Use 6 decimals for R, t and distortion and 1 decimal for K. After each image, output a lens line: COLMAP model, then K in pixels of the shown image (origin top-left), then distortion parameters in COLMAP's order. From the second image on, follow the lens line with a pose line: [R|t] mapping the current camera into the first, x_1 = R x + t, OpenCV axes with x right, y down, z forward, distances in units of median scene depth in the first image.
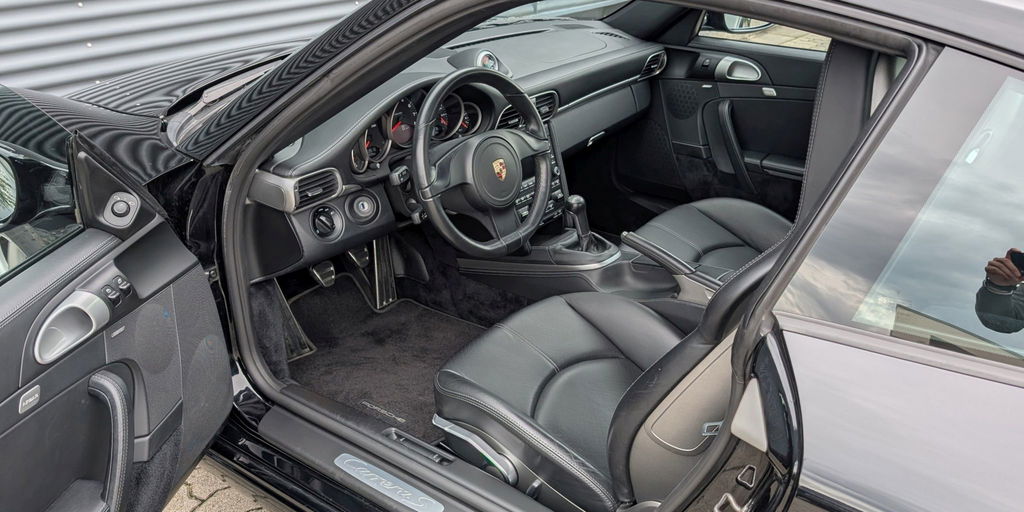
lens RADIAL K [[1146.7, 0, 593.0], [0, 1146.7, 370.3], [0, 0, 1]] dist [0.147938, -0.022376]
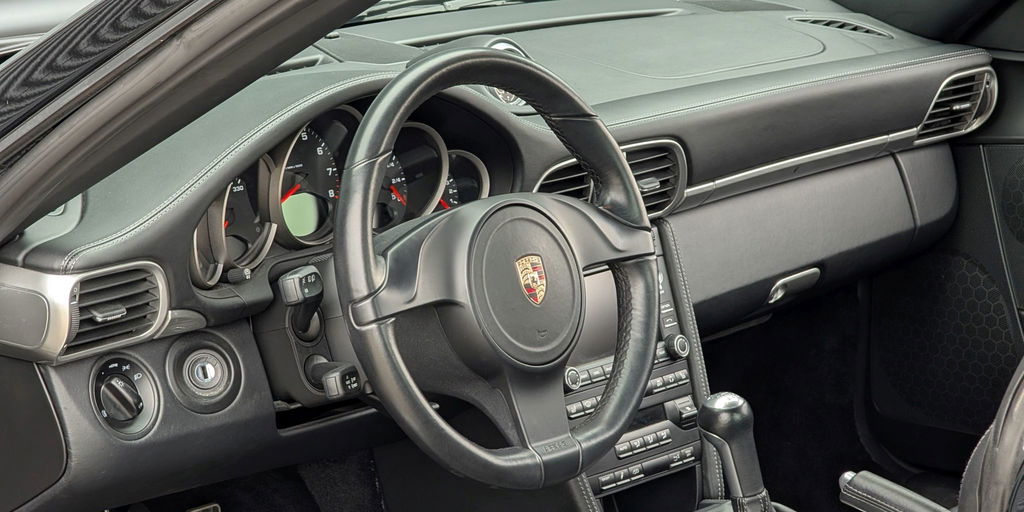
lens RADIAL K [[3586.6, 0, 579.5], [0, 3586.6, 257.4], [0, 0, 1]] dist [-0.003301, 25.571270]
pose [[0.997810, 0.001281, -0.066139, 0.023305], [-0.016071, 0.974555, -0.223572, 0.110633], [0.064169, 0.224145, 0.972441, -0.276248]]
